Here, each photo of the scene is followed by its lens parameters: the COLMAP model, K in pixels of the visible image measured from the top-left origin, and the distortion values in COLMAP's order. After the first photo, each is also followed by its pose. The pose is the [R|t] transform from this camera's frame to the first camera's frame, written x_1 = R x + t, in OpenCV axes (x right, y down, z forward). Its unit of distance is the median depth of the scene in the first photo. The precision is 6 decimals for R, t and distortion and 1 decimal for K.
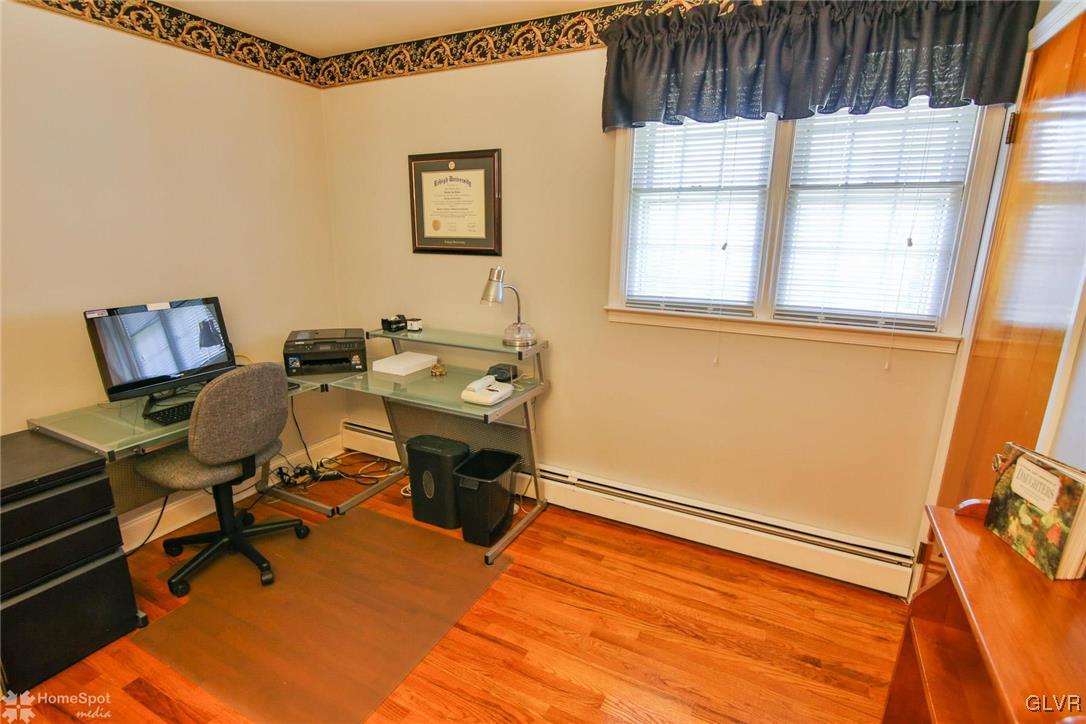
lens RADIAL K [[534.9, 0, 540.5], [0, 534.9, 365.7], [0, 0, 1]] dist [-0.014019, 0.000489]
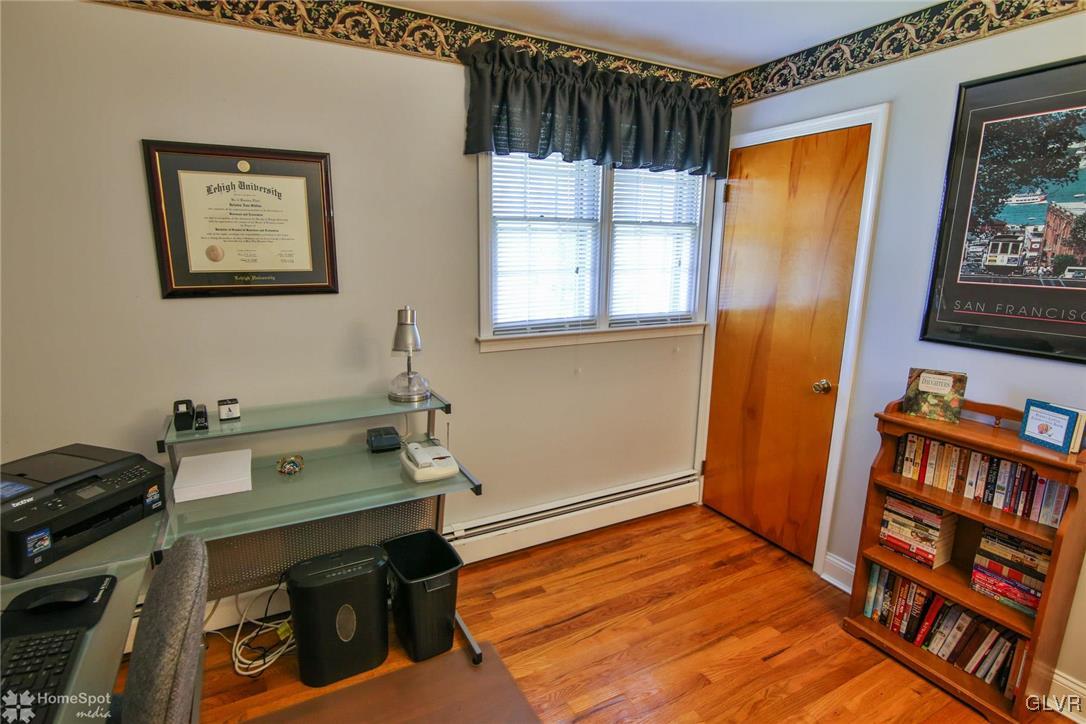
lens RADIAL K [[531.4, 0, 537.3], [0, 531.4, 368.8], [0, 0, 1]] dist [-0.023381, 0.000937]
pose [[0.577334, -0.183094, 0.795715, -0.579434], [0.201351, 0.976363, 0.078570, -0.111514], [-0.791292, 0.114857, 0.600553, 0.366109]]
